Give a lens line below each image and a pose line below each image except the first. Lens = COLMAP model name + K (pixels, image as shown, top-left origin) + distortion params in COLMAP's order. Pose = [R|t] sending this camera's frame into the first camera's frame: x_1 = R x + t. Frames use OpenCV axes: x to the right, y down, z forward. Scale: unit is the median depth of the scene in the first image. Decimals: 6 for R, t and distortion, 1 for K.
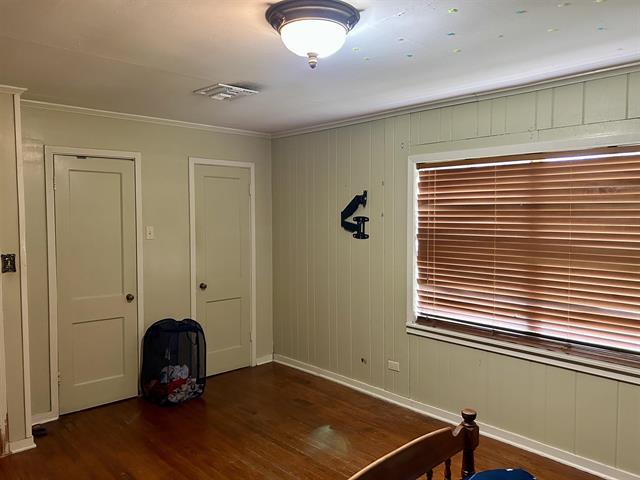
lens RADIAL K [[486.8, 0, 315.4], [0, 486.8, 239.4], [0, 0, 1]] dist [0.007151, 0.002437]
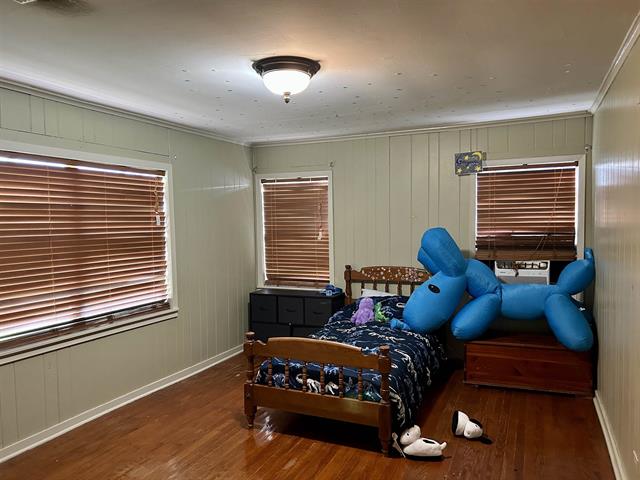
lens RADIAL K [[486.8, 0, 316.4], [0, 486.8, 241.7], [0, 0, 1]] dist [0.007151, 0.002437]
pose [[-0.395036, -0.047497, 0.917437, -0.803684], [0.049268, 0.996130, 0.072785, -0.041583], [-0.917343, 0.073953, -0.391167, 0.928363]]
